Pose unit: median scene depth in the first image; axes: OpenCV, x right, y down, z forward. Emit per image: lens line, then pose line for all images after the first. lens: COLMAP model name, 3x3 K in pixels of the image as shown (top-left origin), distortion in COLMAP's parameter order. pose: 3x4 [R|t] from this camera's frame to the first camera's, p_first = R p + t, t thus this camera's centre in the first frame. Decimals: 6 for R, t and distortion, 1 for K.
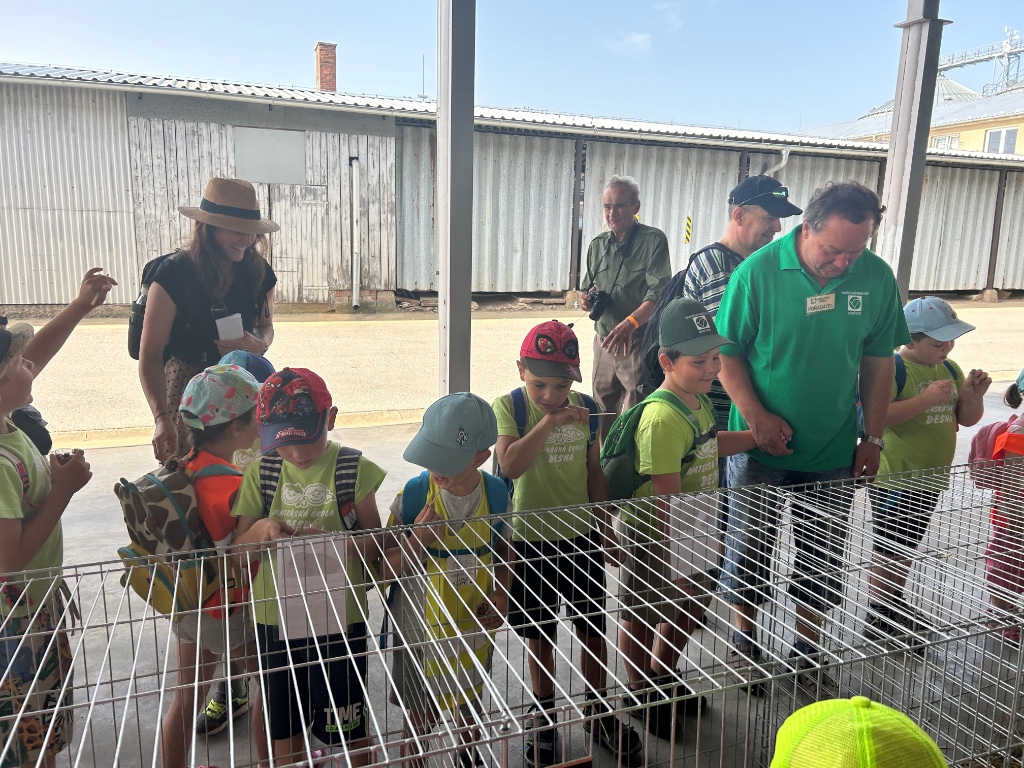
lens RADIAL K [[785.1, 0, 512.0], [0, 785.1, 384.0], [0, 0, 1]] dist [0.006975, -0.001718]
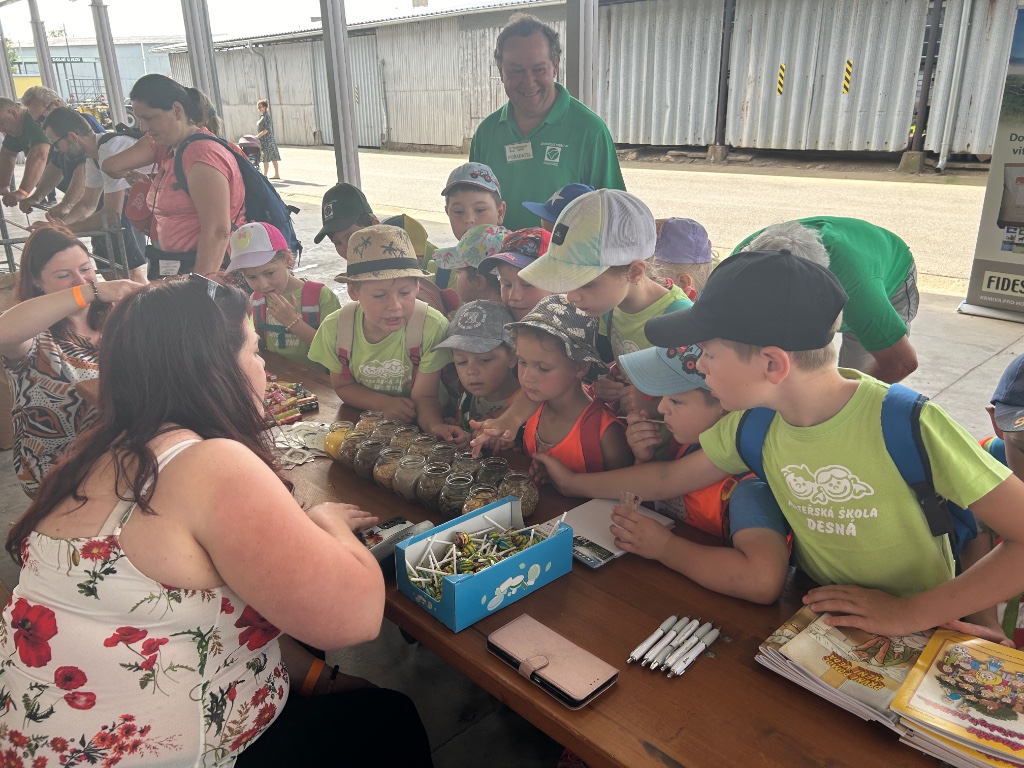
lens RADIAL K [[785.1, 0, 512.0], [0, 785.1, 384.0], [0, 0, 1]] dist [0.006975, -0.001718]
pose [[0.377998, 0.287207, -0.880131, 1.265913], [-0.136722, 0.957557, 0.253753, -0.056439], [0.915655, 0.024415, 0.401222, 0.442131]]
